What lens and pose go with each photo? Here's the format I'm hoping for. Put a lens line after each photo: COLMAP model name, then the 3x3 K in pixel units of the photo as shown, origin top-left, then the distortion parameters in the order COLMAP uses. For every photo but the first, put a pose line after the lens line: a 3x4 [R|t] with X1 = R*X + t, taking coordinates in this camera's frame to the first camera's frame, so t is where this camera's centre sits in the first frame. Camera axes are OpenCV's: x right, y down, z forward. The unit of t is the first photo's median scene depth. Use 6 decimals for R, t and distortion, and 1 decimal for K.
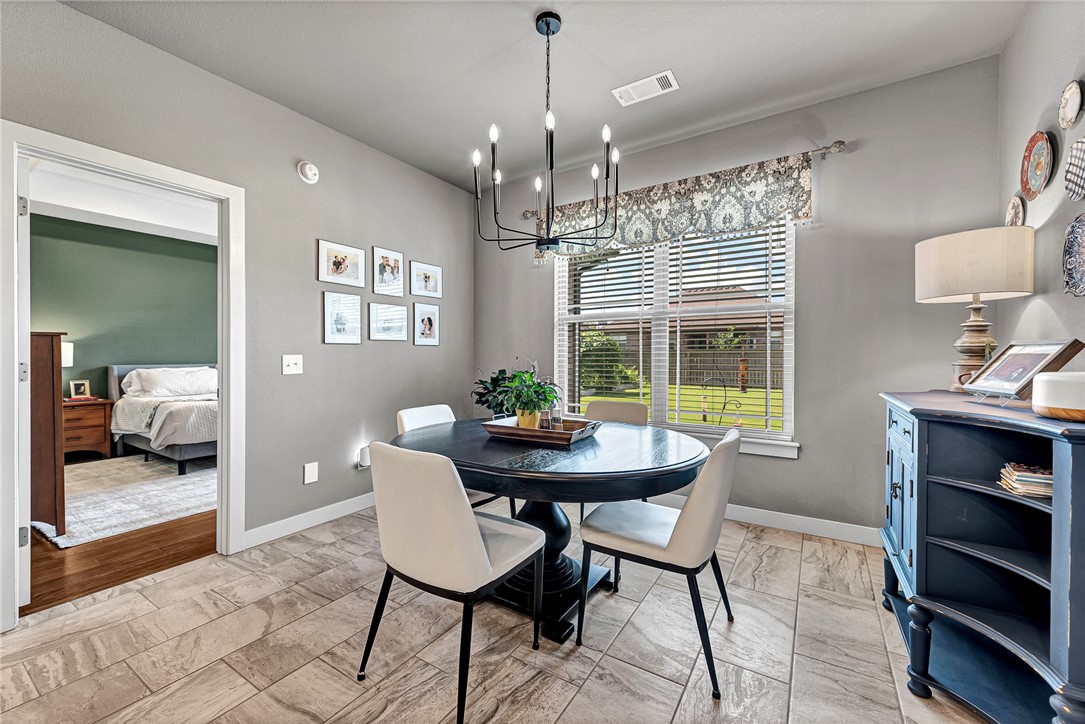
lens RADIAL K [[434.7, 0, 534.6], [0, 434.7, 359.7], [0, 0, 1]] dist [0.000866, -0.000006]
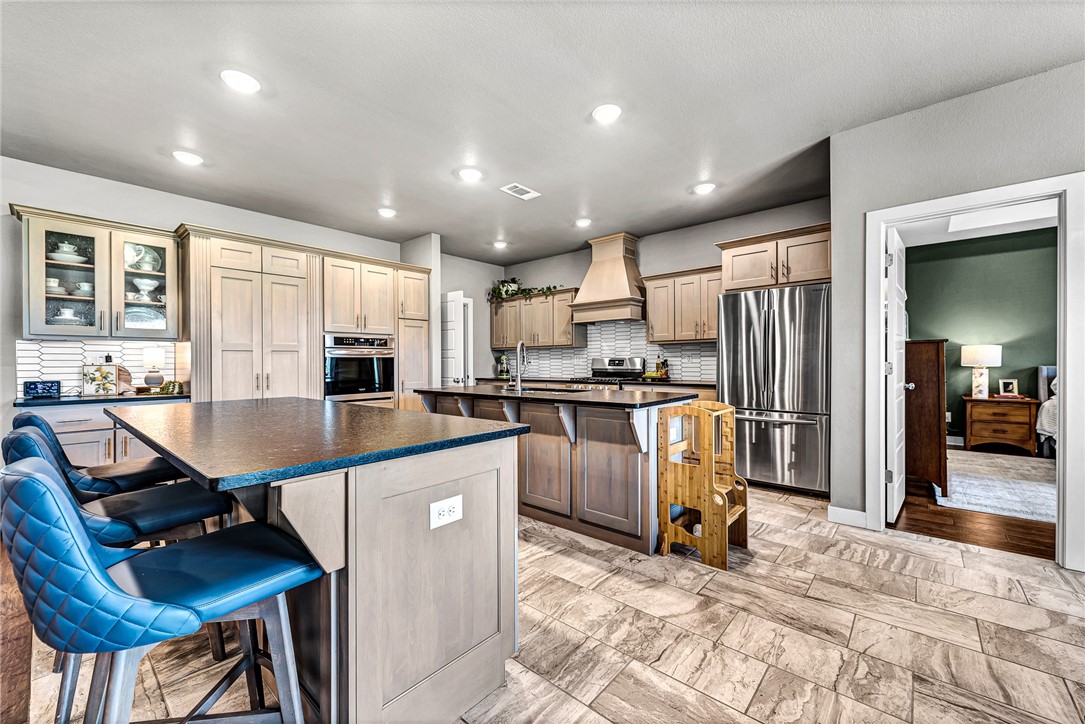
lens RADIAL K [[428.3, 0, 542.3], [0, 428.3, 362.3], [0, 0, 1]] dist [0.003115, 0.000028]
pose [[-0.147157, 0.008159, -0.989079, 0.303017], [-0.002462, 0.999960, 0.008615, -0.001611], [0.989110, 0.003703, -0.147131, 0.011538]]
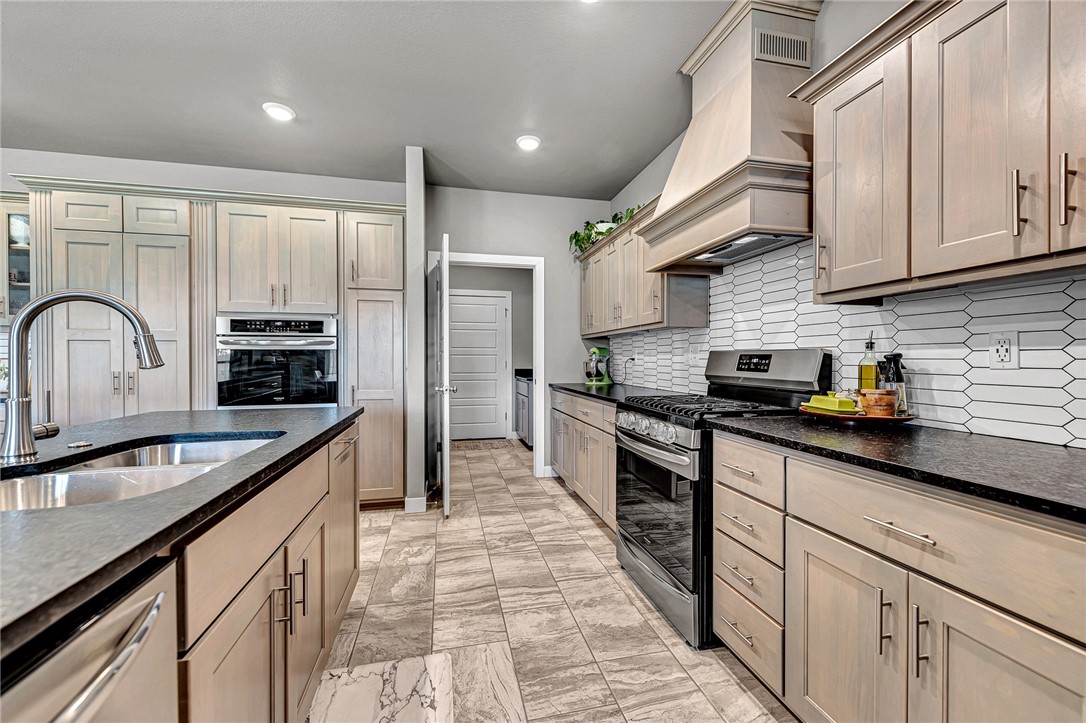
lens RADIAL K [[432.0, 0, 541.8], [0, 432.0, 360.6], [0, 0, 1]] dist [0.002734, -0.000064]
pose [[-0.697350, 0.009455, -0.716668, -0.786587], [-0.003808, 0.999850, 0.016897, 0.001559], [0.716720, 0.014513, -0.697210, 0.296611]]
